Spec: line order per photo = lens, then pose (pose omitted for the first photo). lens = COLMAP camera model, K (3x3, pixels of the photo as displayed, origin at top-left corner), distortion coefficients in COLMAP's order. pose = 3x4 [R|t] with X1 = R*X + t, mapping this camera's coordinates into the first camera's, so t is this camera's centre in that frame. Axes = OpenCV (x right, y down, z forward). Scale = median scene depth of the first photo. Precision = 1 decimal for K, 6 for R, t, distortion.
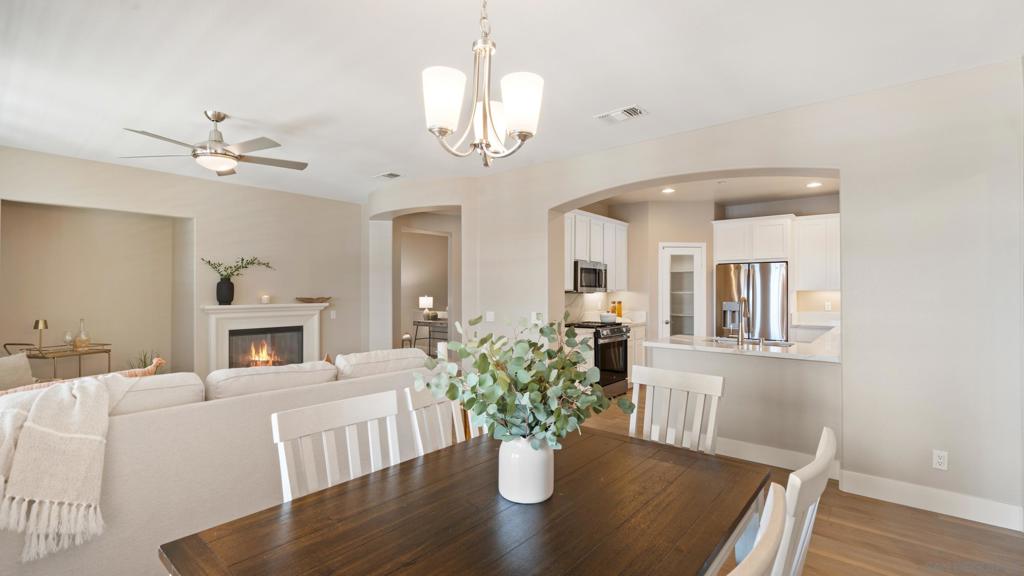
lens RADIAL K [[471.4, 0, 509.6], [0, 471.4, 292.8], [0, 0, 1]] dist [-0.003550, -0.000661]
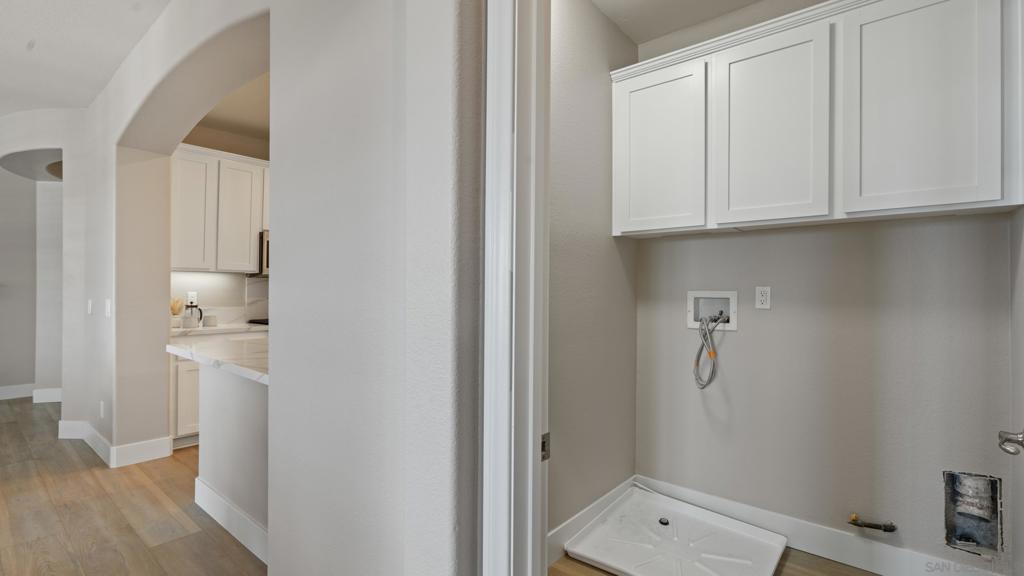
lens RADIAL K [[471.4, 0, 514.8], [0, 471.4, 284.8], [0, 0, 1]] dist [-0.003550, -0.000661]
pose [[0.999982, 0.005829, -0.001392, 0.530863], [-0.005849, 0.999872, -0.014904, 0.022219], [0.001305, 0.014912, 0.999888, 0.284742]]
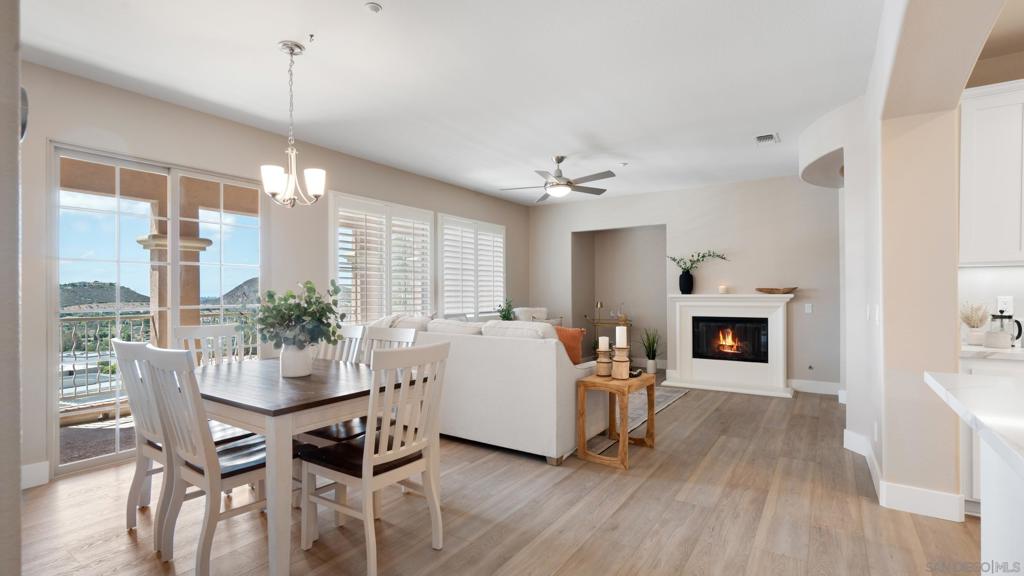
lens RADIAL K [[471.4, 0, 510.5], [0, 471.4, 294.0], [0, 0, 1]] dist [-0.003550, -0.000661]
pose [[0.098263, 0.001330, -0.995160, 0.484150], [0.000104, 0.999999, 0.001347, 0.022461], [0.995160, -0.000236, 0.098263, 0.426123]]
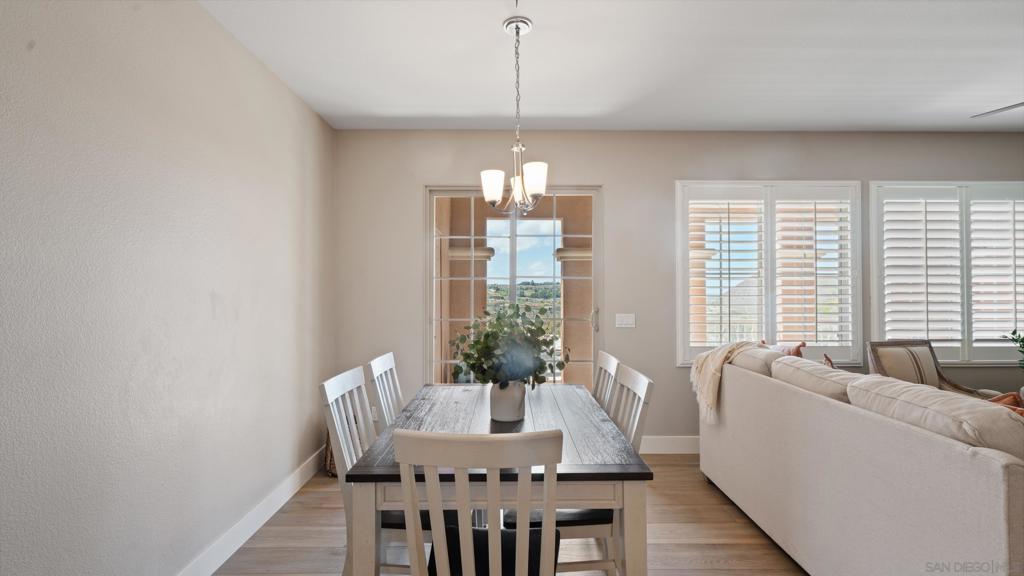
lens RADIAL K [[471.4, 0, 508.8], [0, 471.4, 285.8], [0, 0, 1]] dist [-0.003550, -0.000661]
pose [[-0.767578, -0.007147, -0.640916, 0.254618], [-0.001996, 0.999960, -0.008760, -0.000184], [0.640953, -0.005445, -0.767561, 0.552888]]
